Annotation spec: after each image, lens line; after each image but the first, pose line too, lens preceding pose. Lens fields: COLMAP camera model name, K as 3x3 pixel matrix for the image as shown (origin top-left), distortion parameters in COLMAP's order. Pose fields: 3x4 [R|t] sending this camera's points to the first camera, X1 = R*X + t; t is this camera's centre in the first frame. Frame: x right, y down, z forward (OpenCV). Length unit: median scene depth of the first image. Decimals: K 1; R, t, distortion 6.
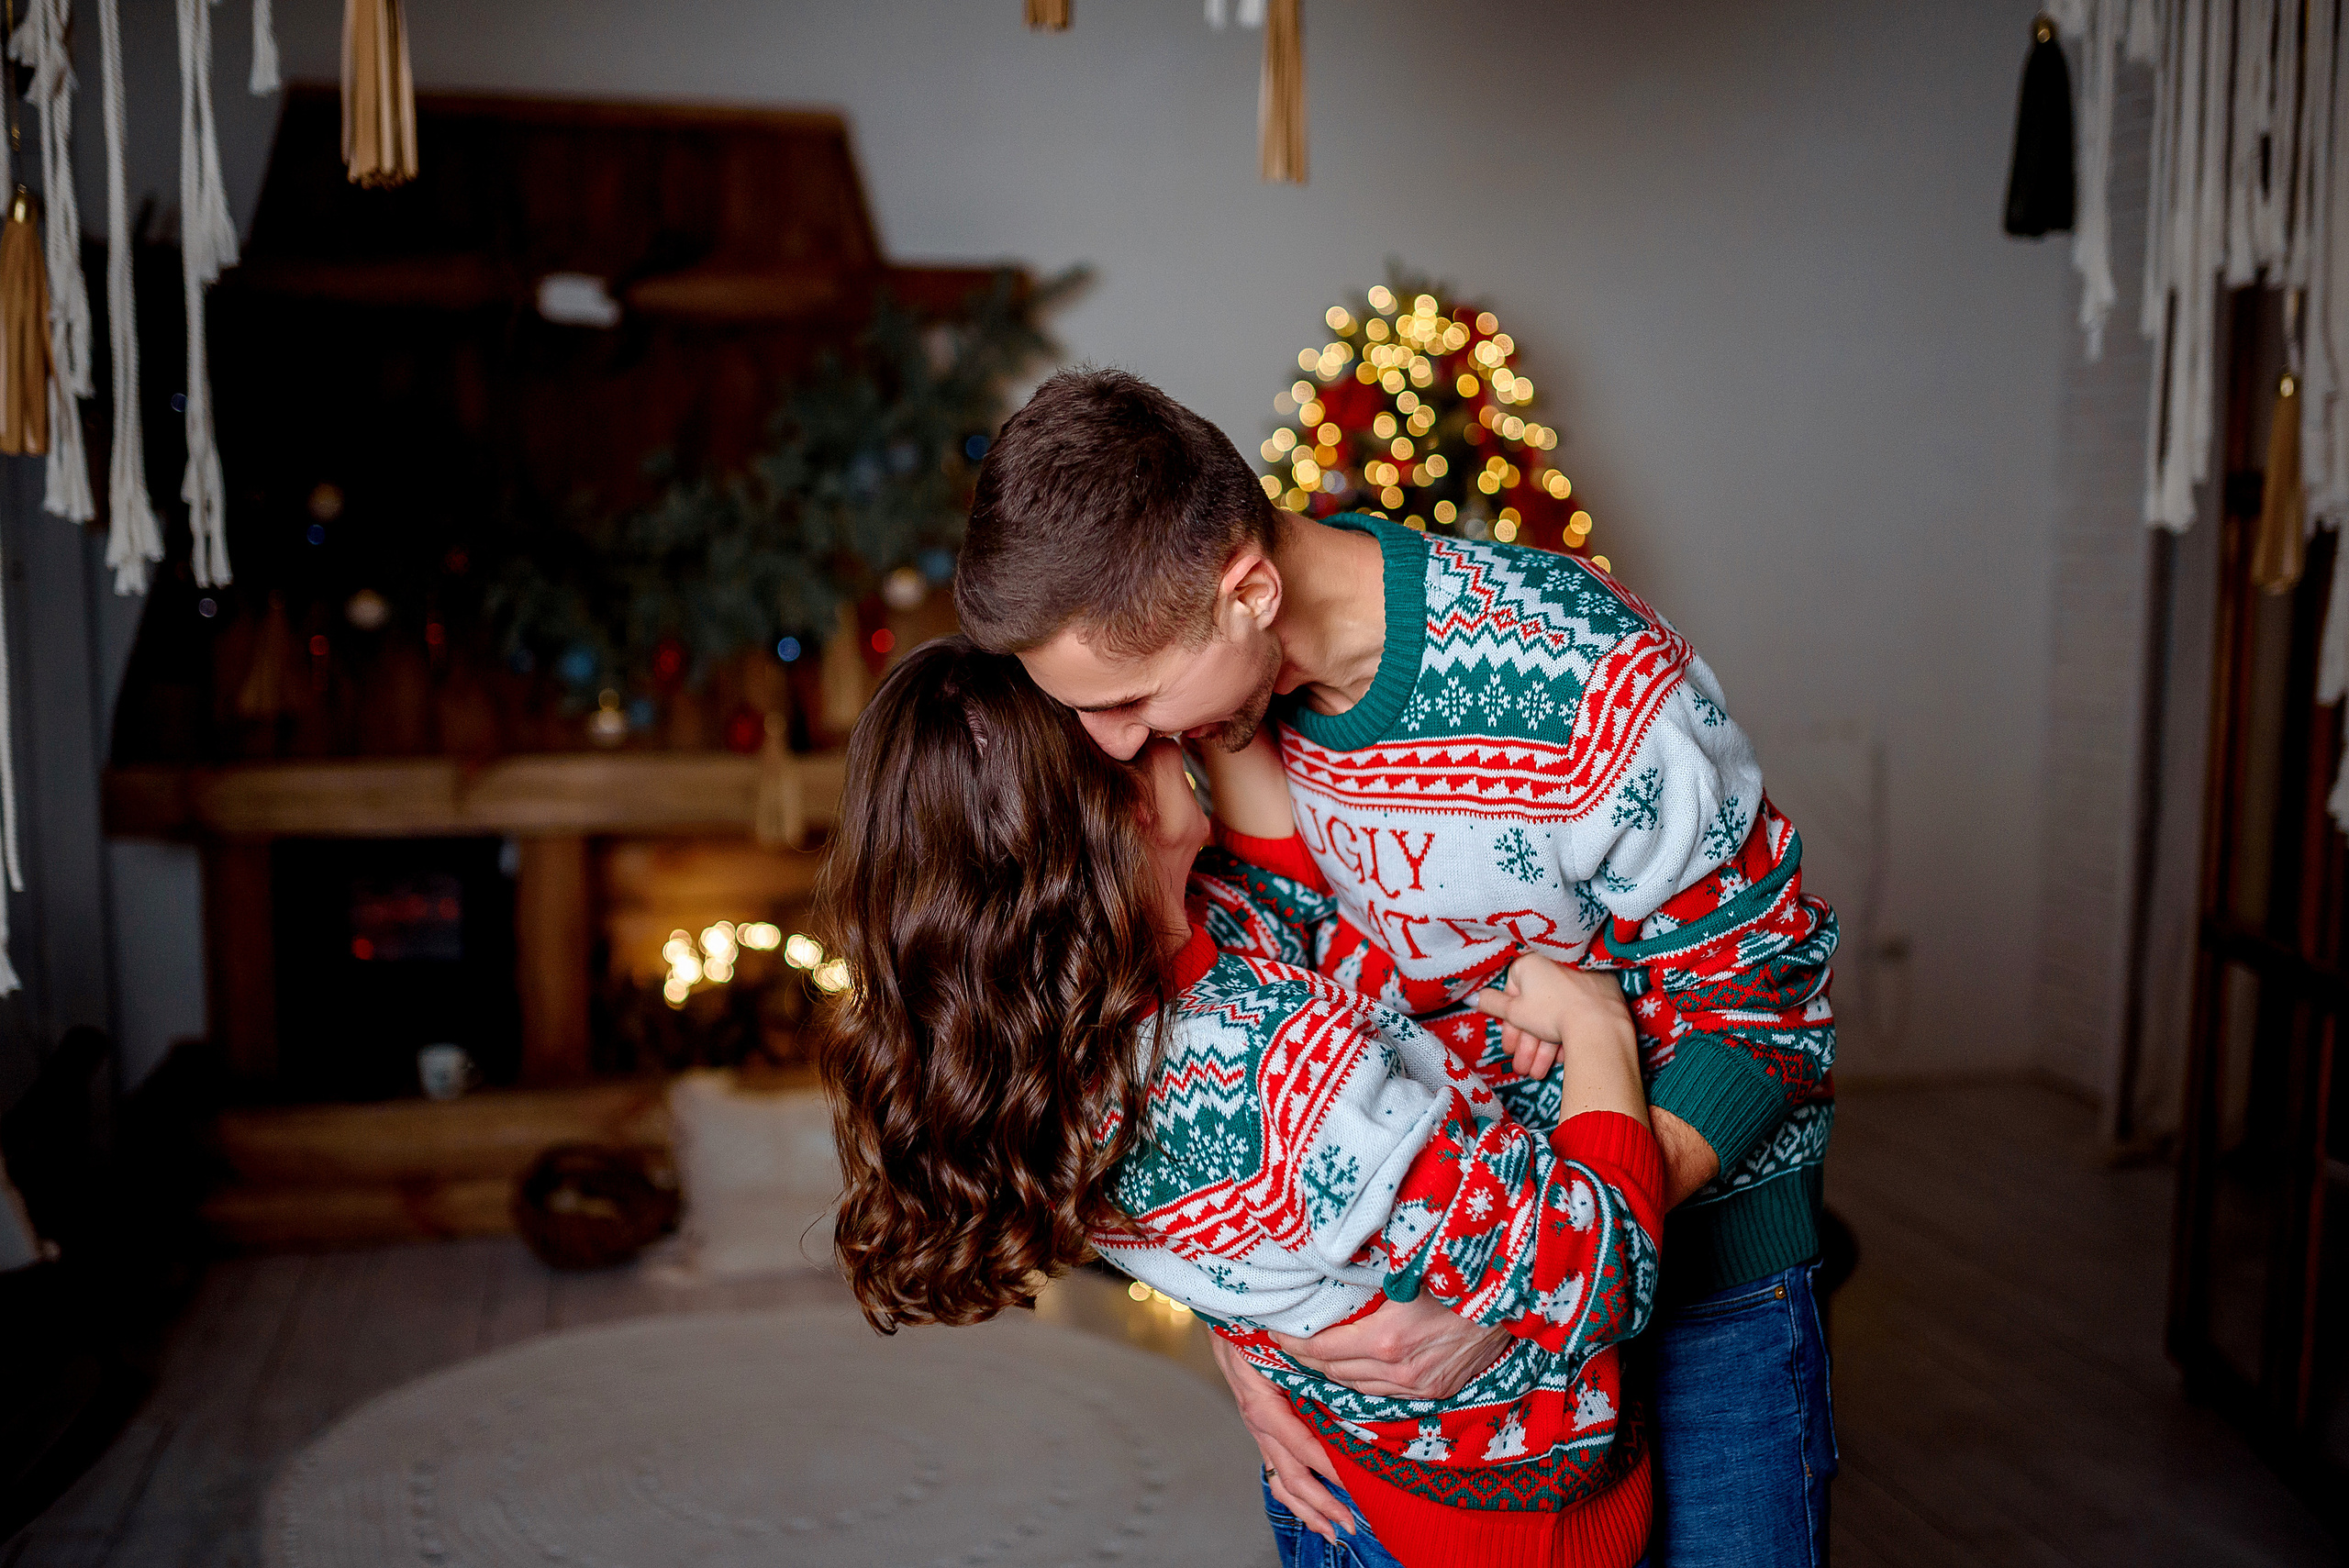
lens RADIAL K [[2277.1, 0, 1124.2], [0, 2277.1, 778.9], [0, 0, 1]] dist [-0.011608, 0.007713]
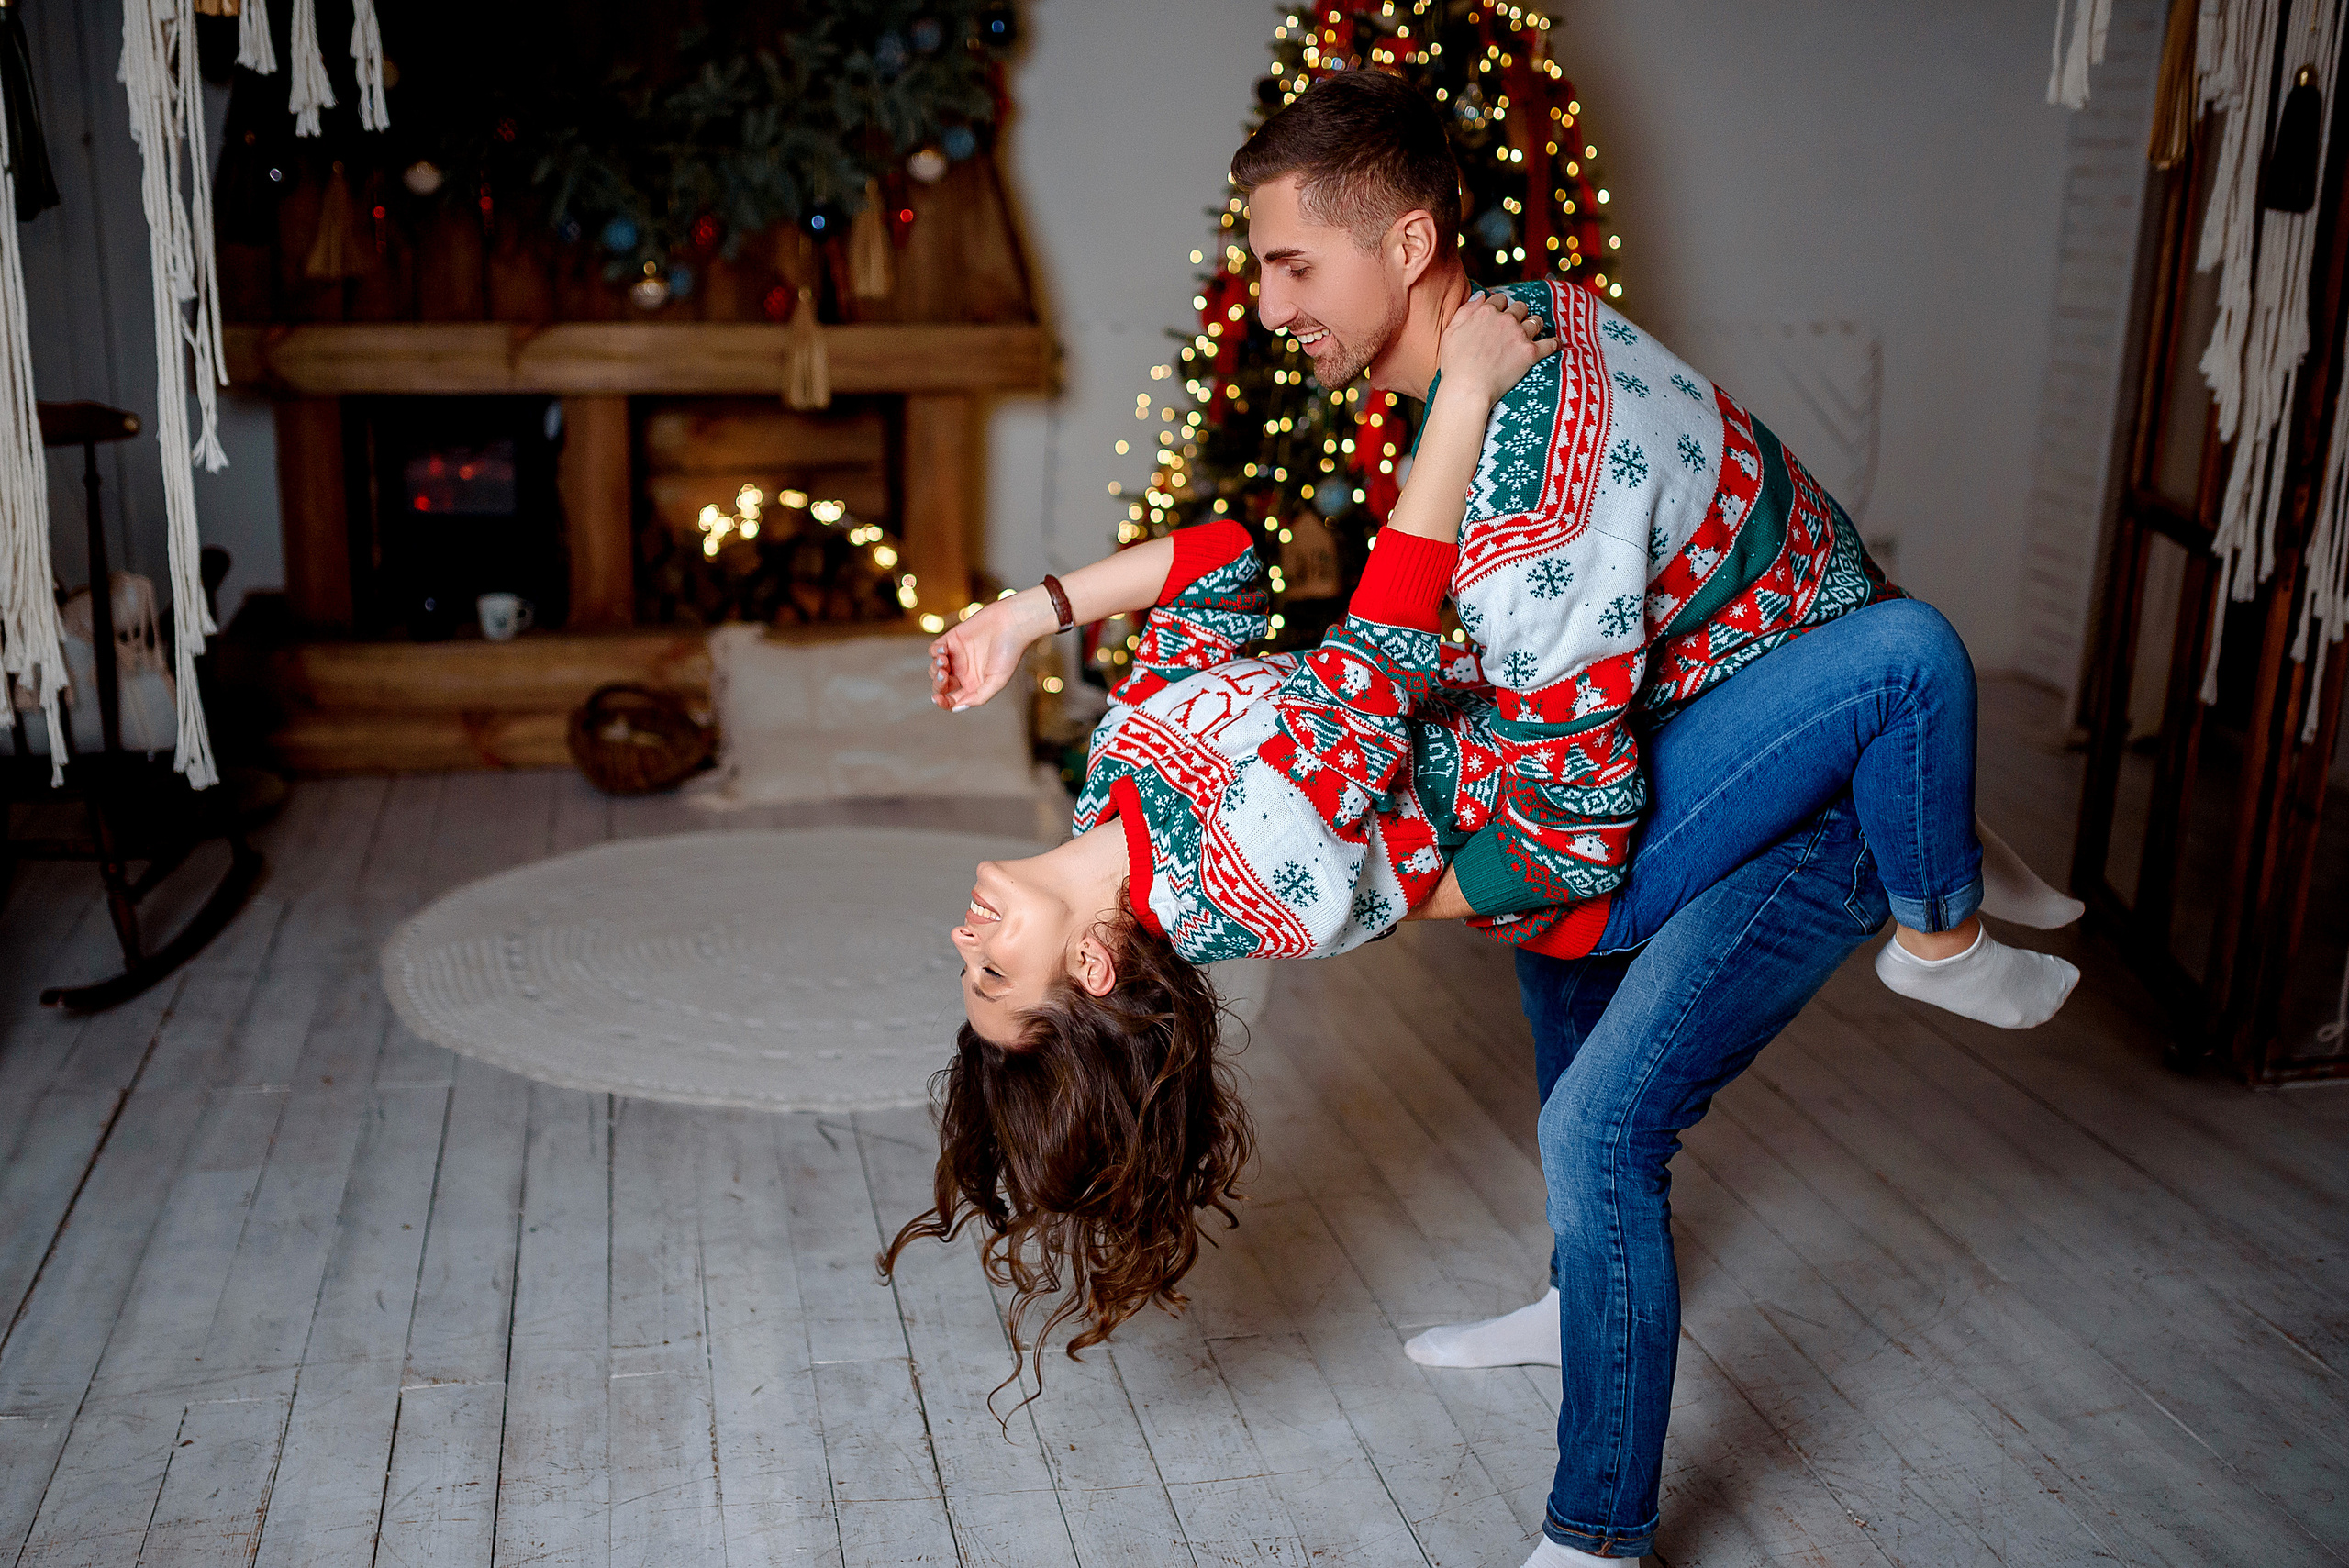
lens RADIAL K [[2484.7, 0, 1082.9], [0, 2484.7, 791.4], [0, 0, 1]] dist [-0.018968, 0.033237]
pose [[0.999646, 0.017435, -0.020082, 0.003268], [-0.014237, 0.988636, 0.149656, 0.030699], [0.022463, -0.149317, 0.988534, -0.178135]]
